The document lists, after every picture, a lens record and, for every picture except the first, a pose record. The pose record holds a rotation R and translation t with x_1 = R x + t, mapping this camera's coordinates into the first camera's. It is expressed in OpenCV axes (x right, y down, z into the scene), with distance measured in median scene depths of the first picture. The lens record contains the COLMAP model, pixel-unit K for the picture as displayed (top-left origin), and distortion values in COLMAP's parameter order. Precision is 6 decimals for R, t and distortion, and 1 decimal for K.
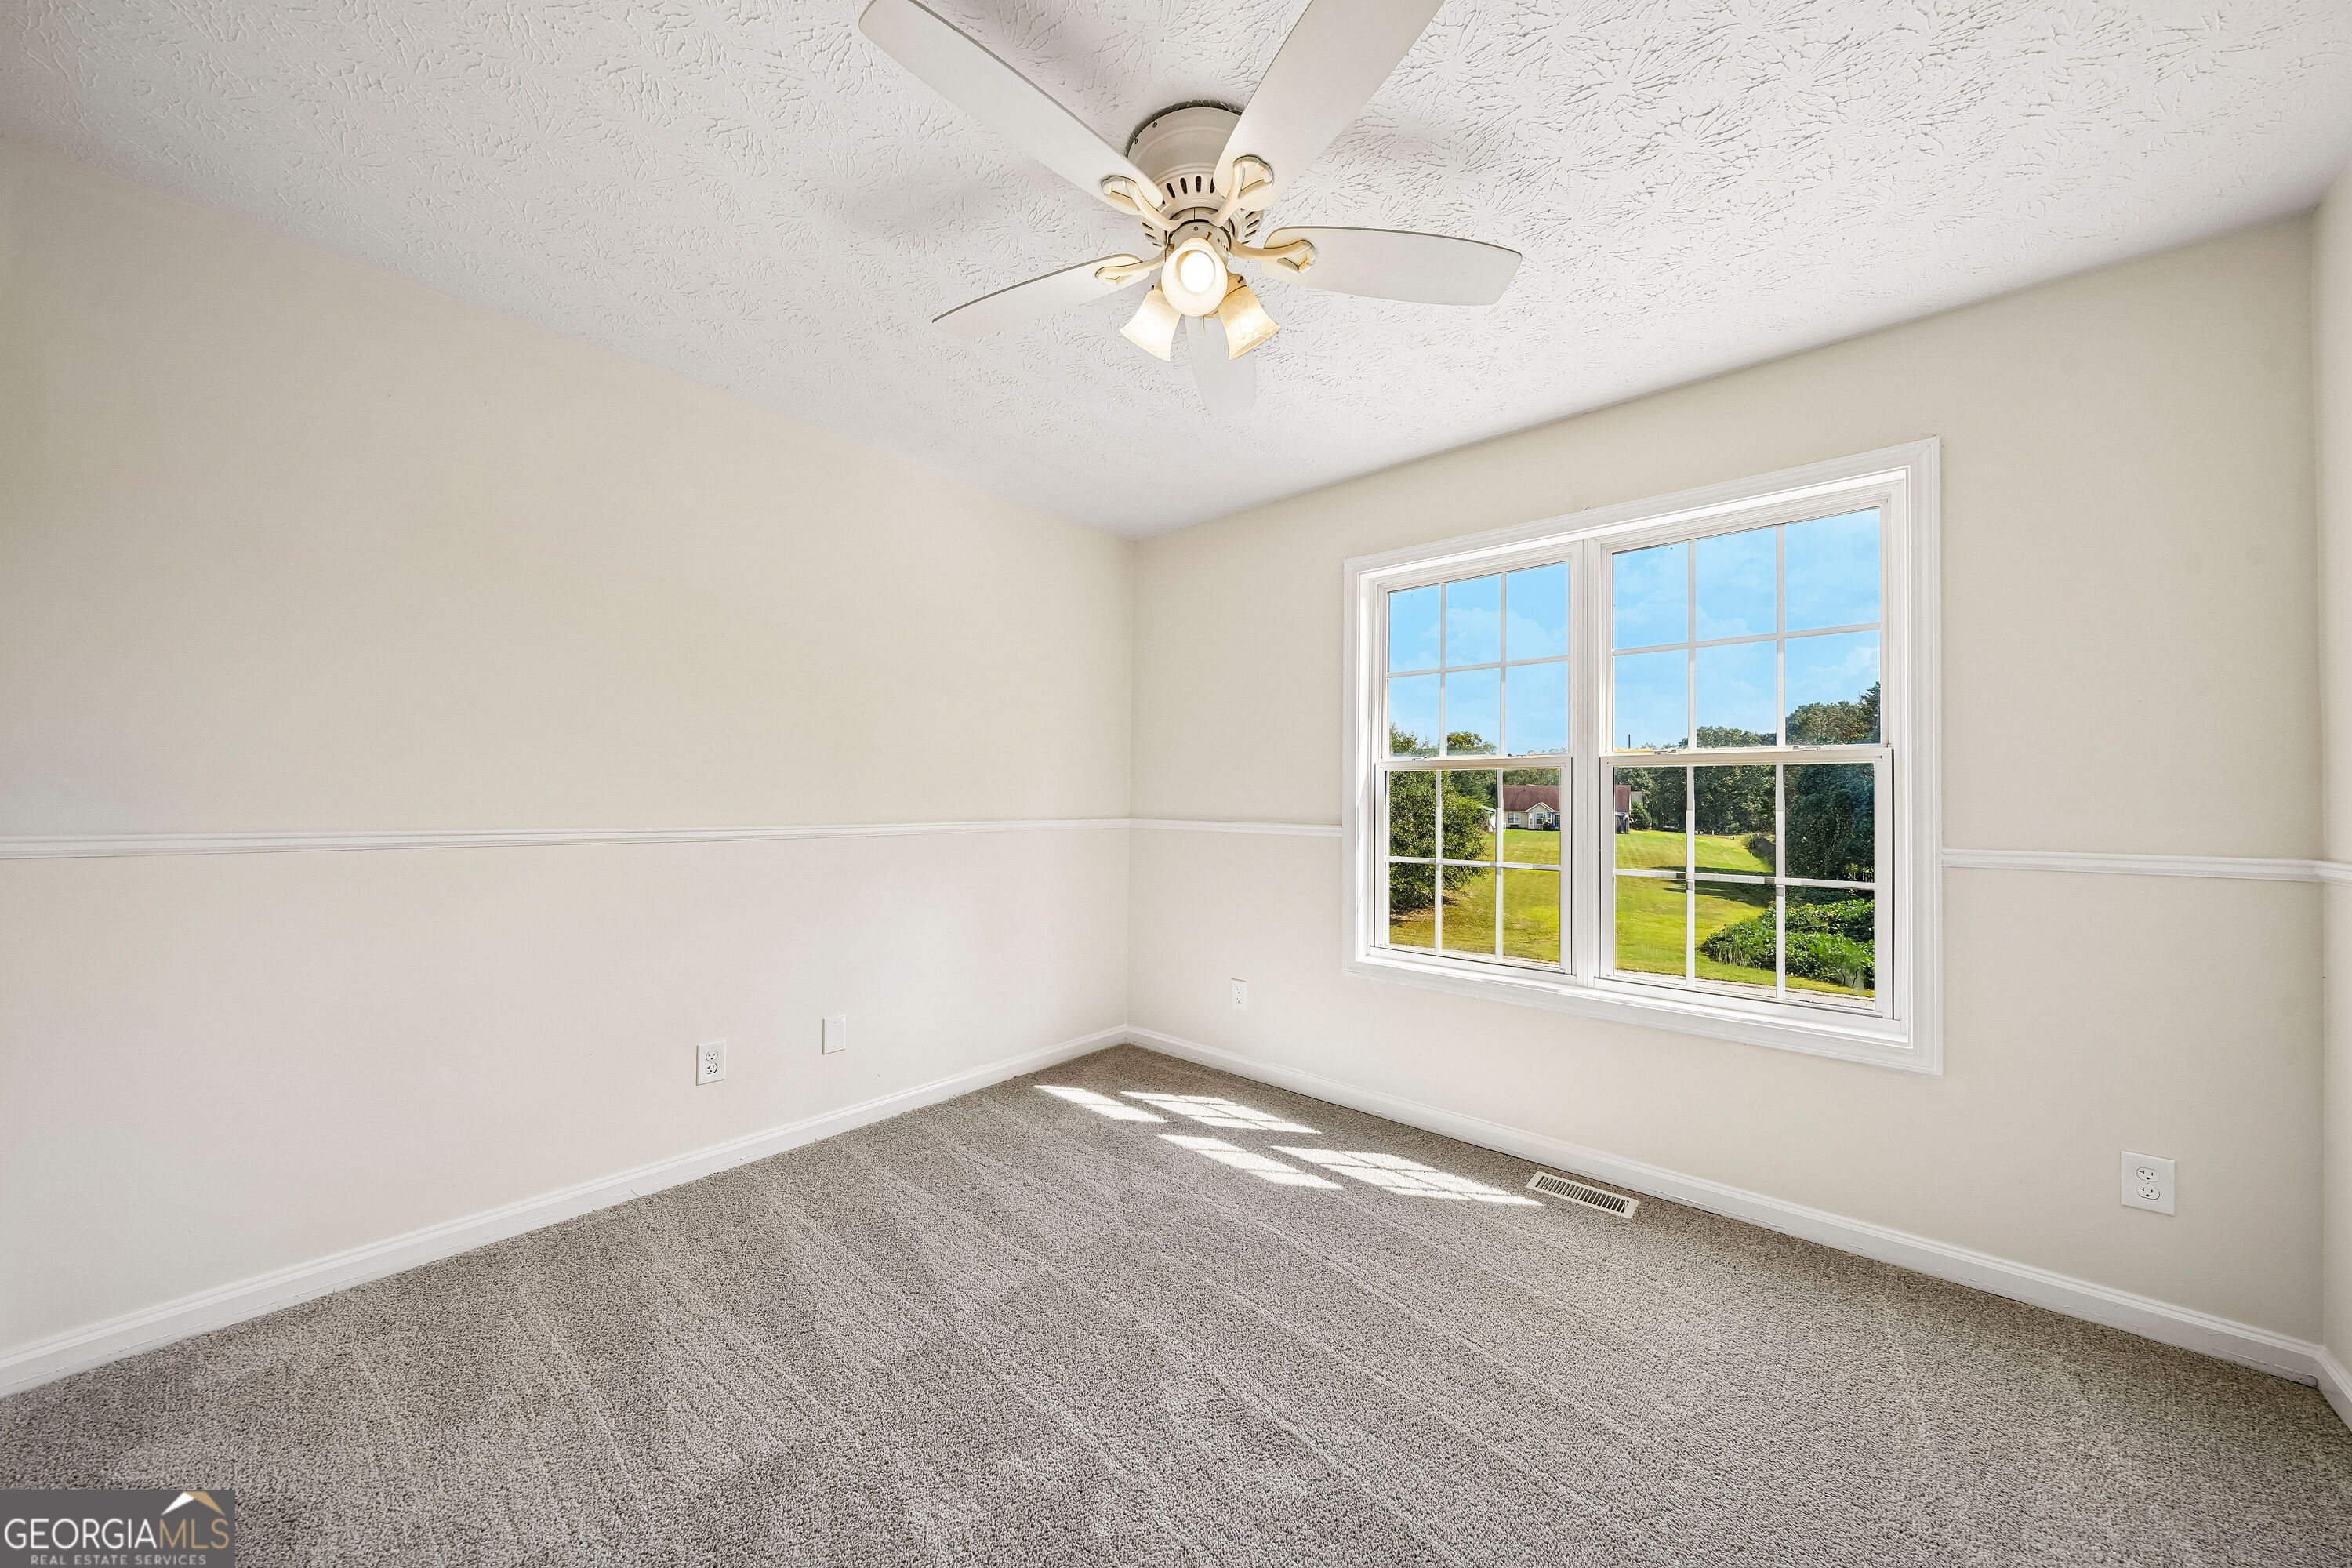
lens RADIAL K [[821.1, 0, 1123.7], [0, 821.1, 784.6], [0, 0, 1]] dist [0.000501, -0.000083]
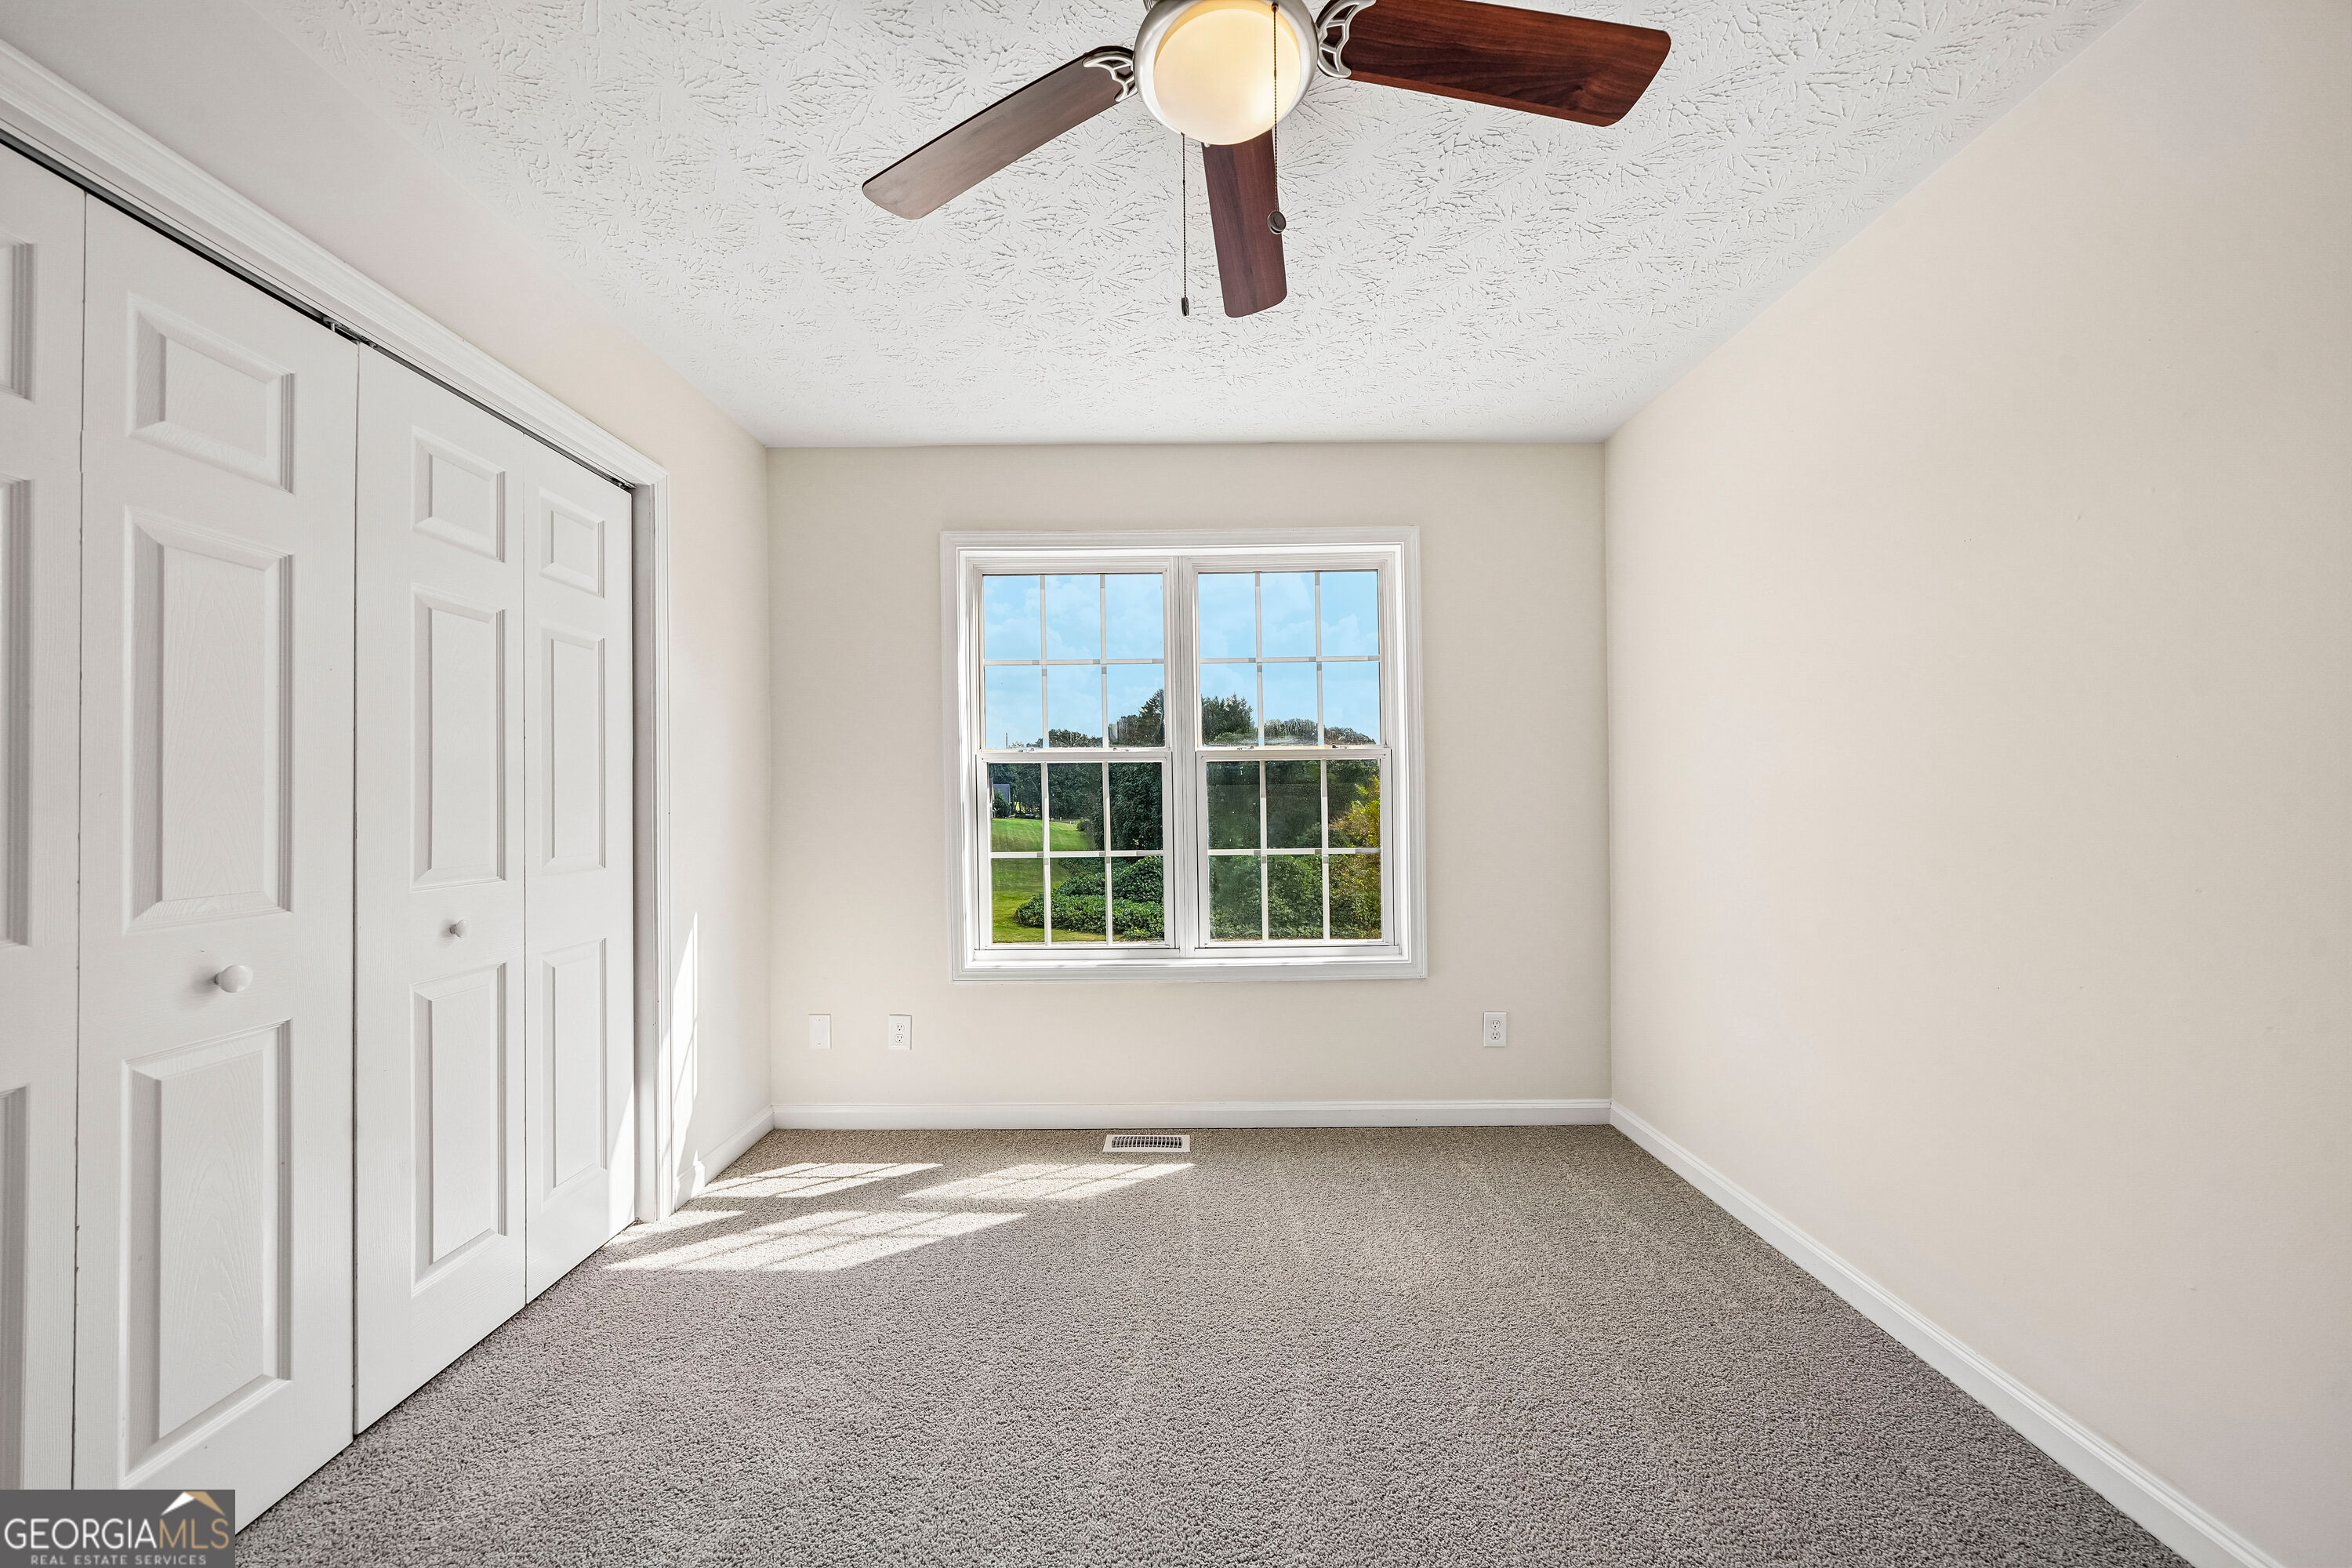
lens RADIAL K [[821.1, 0, 1159.0], [0, 821.1, 788.1], [0, 0, 1]] dist [0.000501, -0.000083]
pose [[0.736483, -0.013192, 0.676328, -0.181878], [0.006128, 0.999899, 0.012830, 0.000859], [-0.676428, -0.005304, 0.736489, 0.169604]]
